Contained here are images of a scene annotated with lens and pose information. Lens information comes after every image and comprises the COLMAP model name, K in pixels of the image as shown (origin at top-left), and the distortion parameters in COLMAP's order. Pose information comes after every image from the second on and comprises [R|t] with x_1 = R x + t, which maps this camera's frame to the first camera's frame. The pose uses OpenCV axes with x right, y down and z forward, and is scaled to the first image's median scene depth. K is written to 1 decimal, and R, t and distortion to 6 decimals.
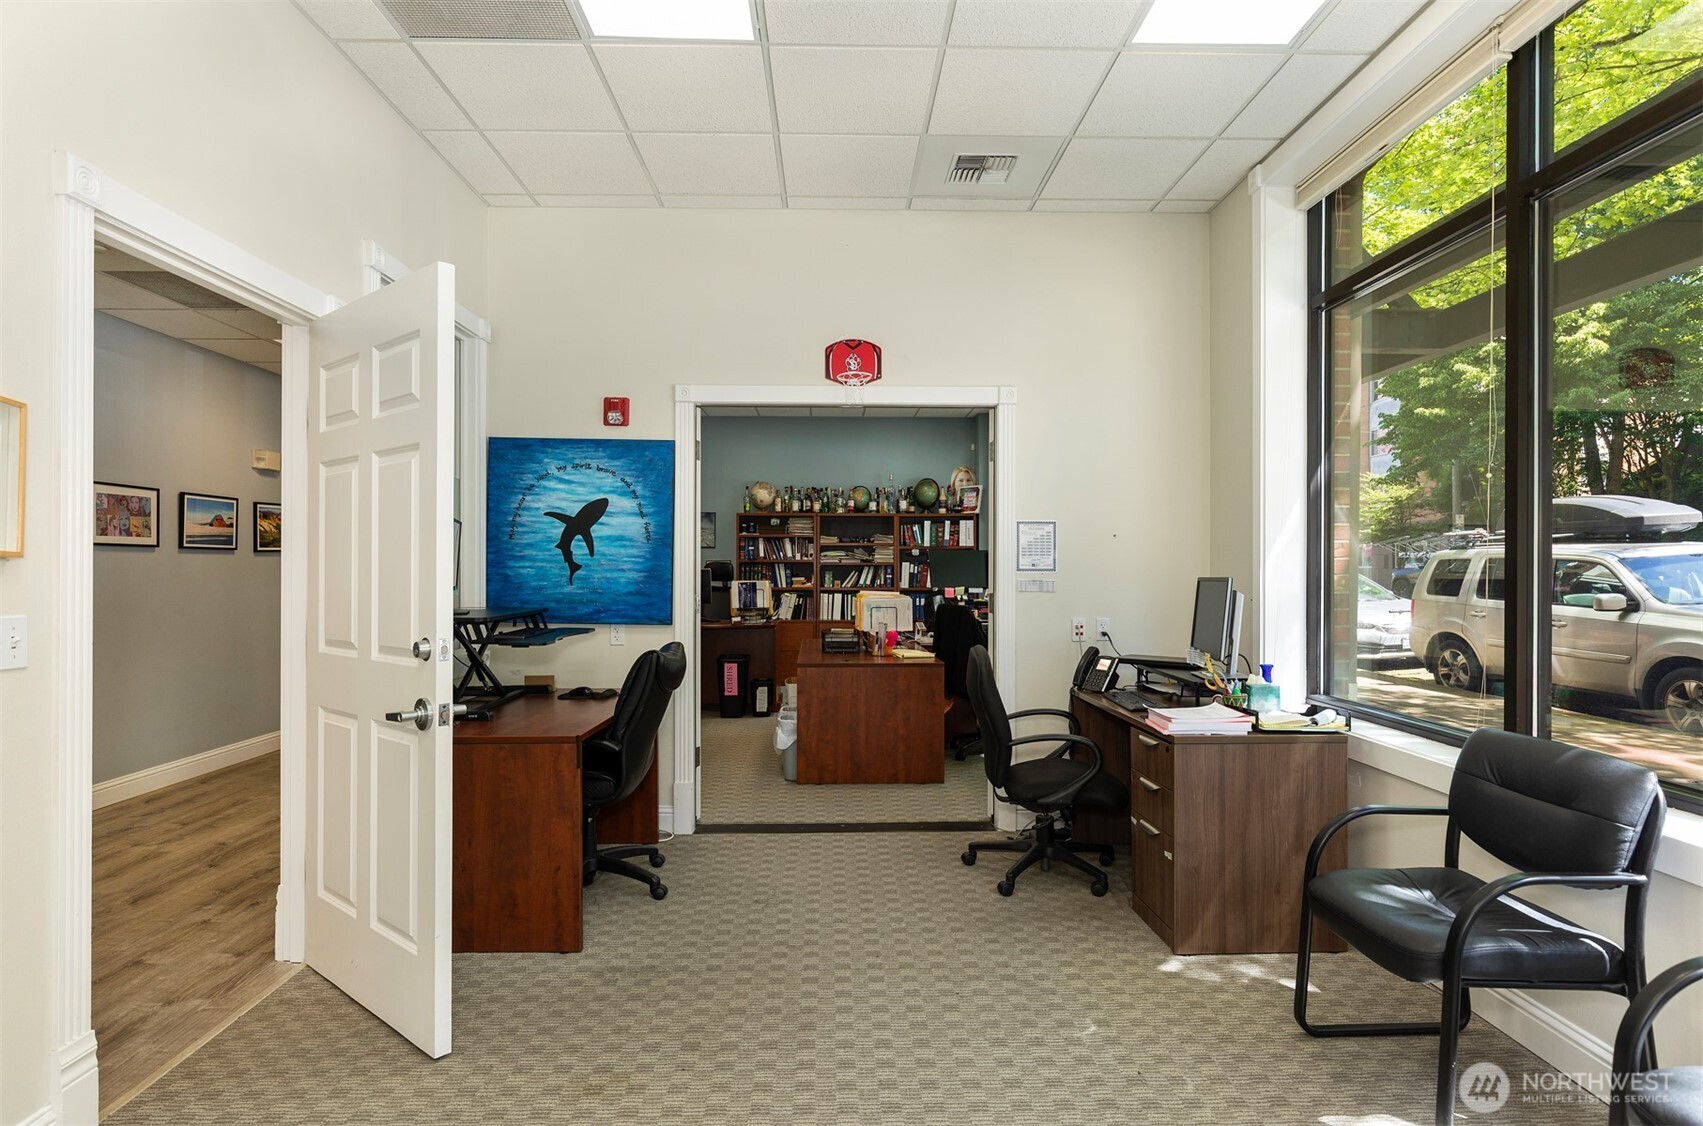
lens RADIAL K [[871.5, 0, 851.5], [0, 871.5, 563.0], [0, 0, 1]] dist [-0.002402, -0.000172]
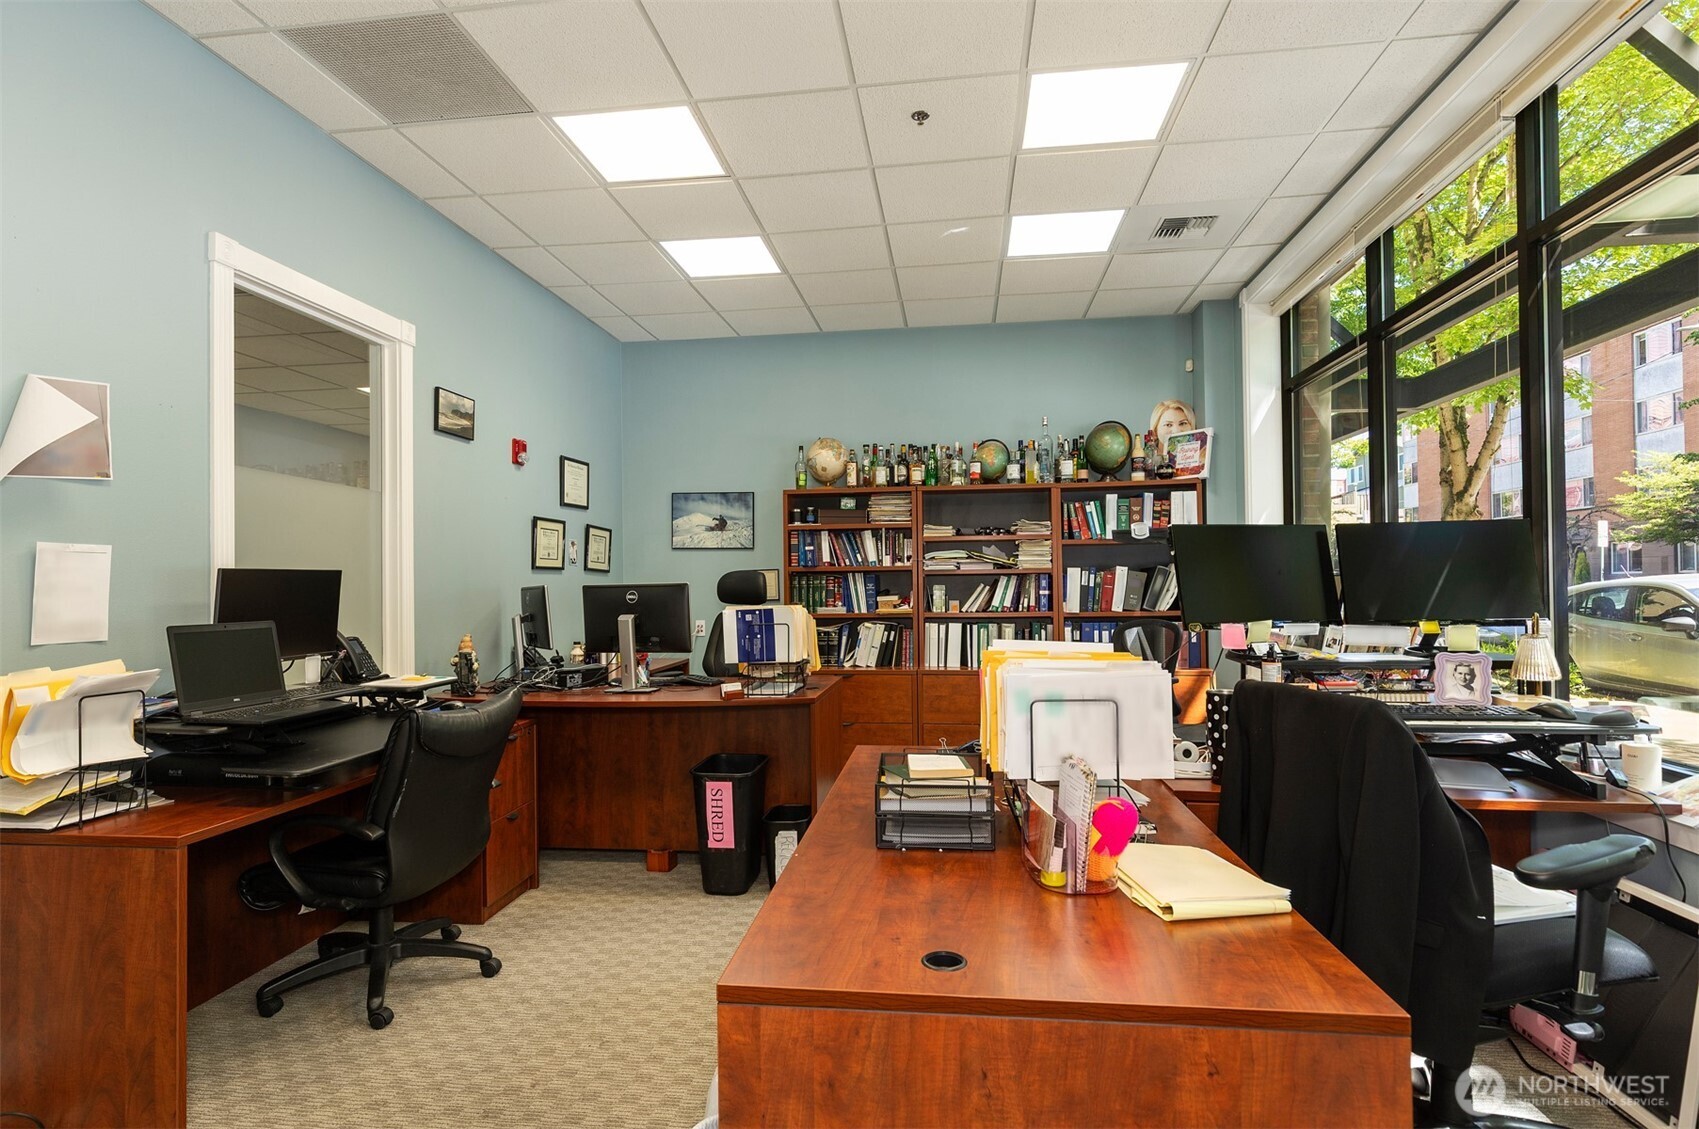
lens RADIAL K [[876.3, 0, 849.5], [0, 876.3, 564.5], [0, 0, 1]] dist [0.005780, 0.000128]
pose [[0.988136, -0.015892, -0.152756, 0.004693], [0.013563, 0.999776, -0.016275, 0.004542], [0.152981, 0.014010, 0.988130, 0.408321]]
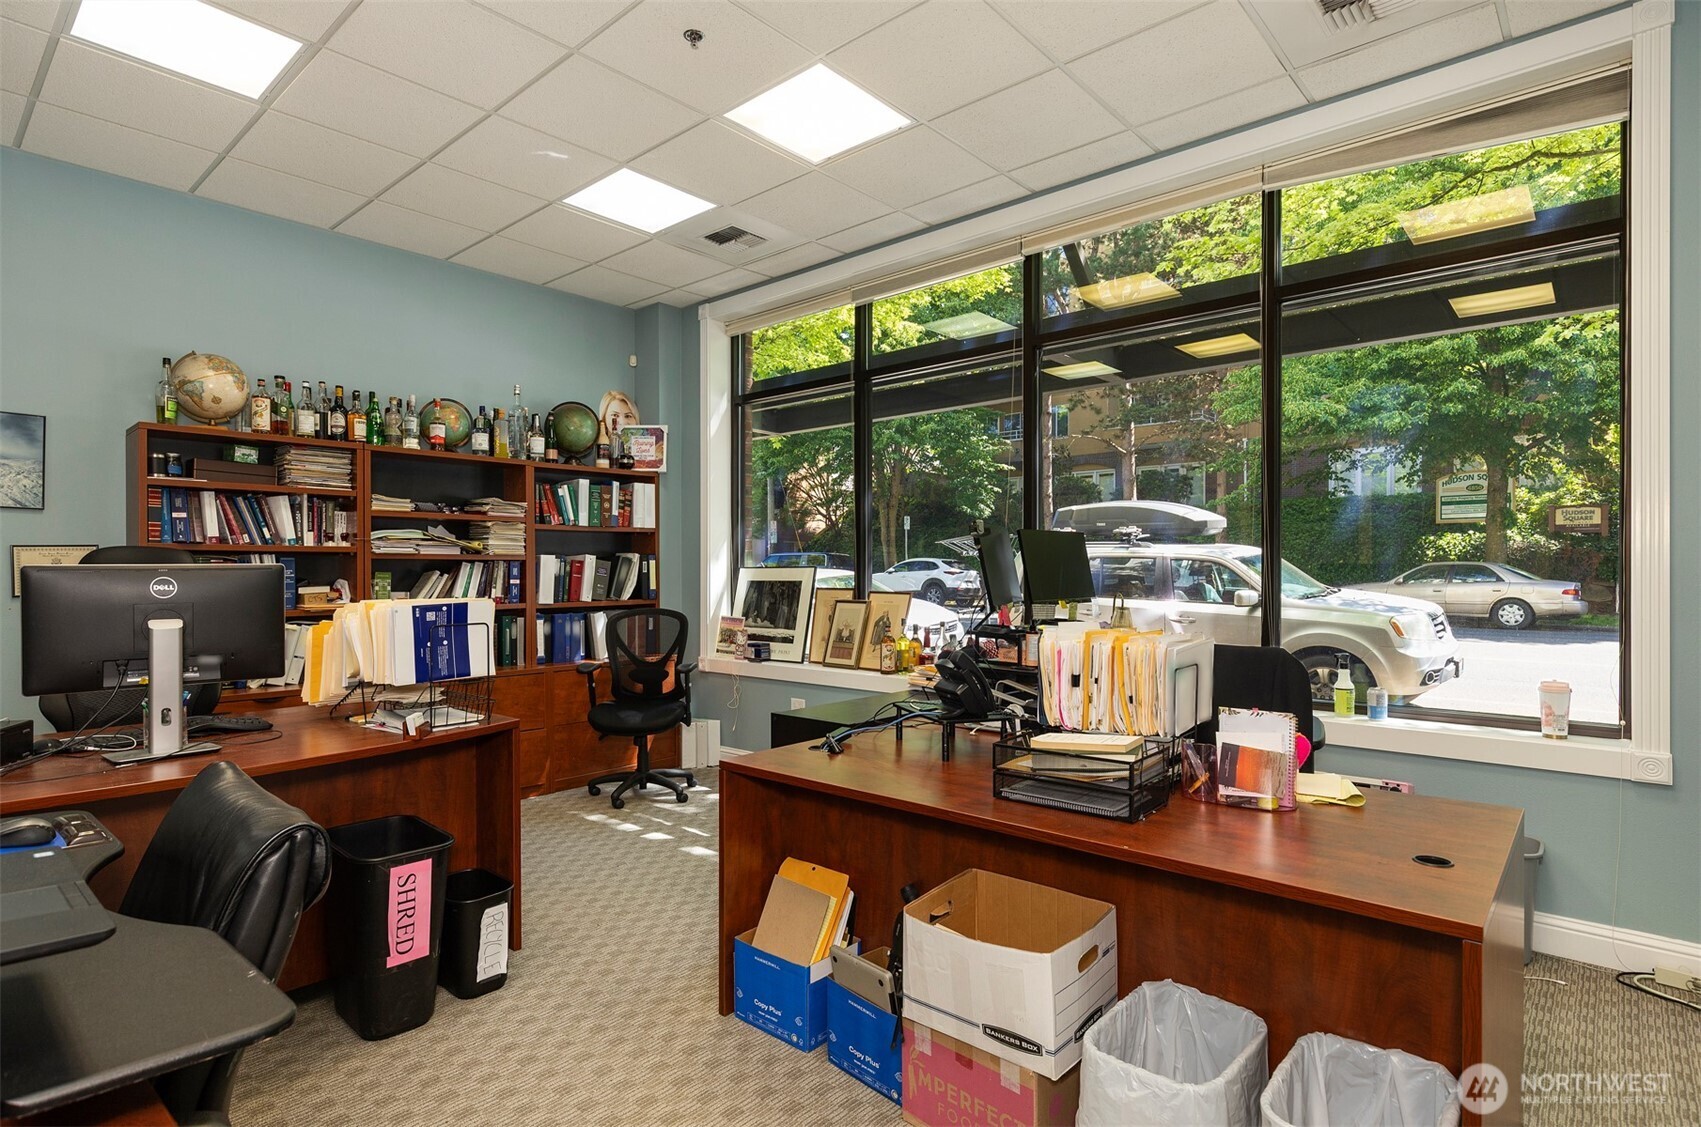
lens RADIAL K [[870.5, 0, 850.5], [0, 870.5, 563.5], [0, 0, 1]] dist [-0.002402, -0.000172]
pose [[0.682148, 0.004235, 0.731202, -0.196301], [-0.003555, 0.999991, -0.002475, 0.005183], [-0.731205, -0.000911, 0.682157, 0.506093]]
